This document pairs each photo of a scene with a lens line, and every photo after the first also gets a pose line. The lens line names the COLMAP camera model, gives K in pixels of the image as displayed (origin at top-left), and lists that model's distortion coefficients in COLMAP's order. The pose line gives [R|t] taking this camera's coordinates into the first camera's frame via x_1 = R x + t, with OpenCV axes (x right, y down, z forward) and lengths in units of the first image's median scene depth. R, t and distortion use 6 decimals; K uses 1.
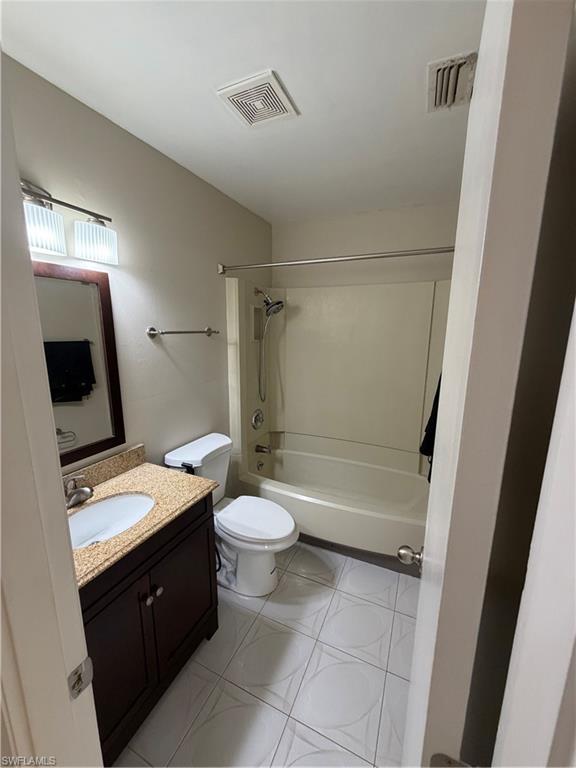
lens RADIAL K [[307.3, 0, 289.0], [0, 307.3, 388.0], [0, 0, 1]] dist [-0.000591, 0.000977]
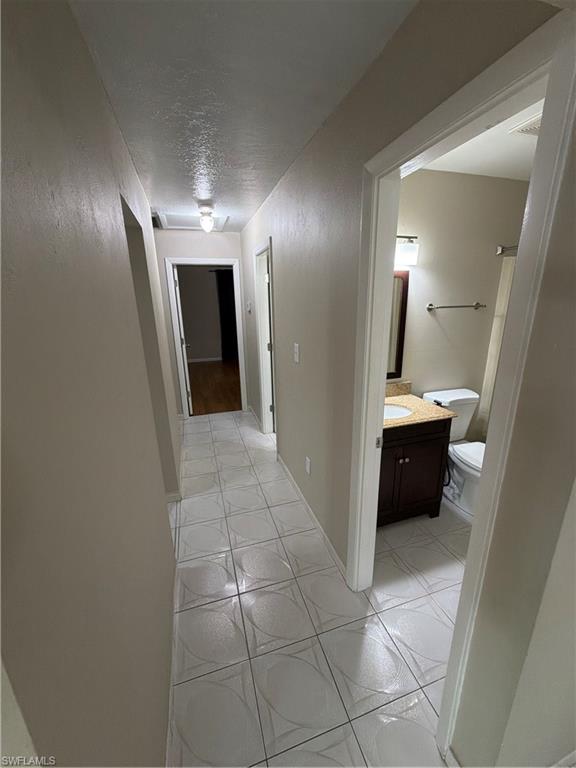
lens RADIAL K [[307.3, 0, 287.0], [0, 307.3, 388.6], [0, 0, 1]] dist [-0.000591, 0.000977]
pose [[0.670196, 0.182923, -0.719289, 0.204499], [-0.116764, 0.983070, 0.141211, 0.066799], [0.732942, -0.010652, 0.680208, -0.460943]]
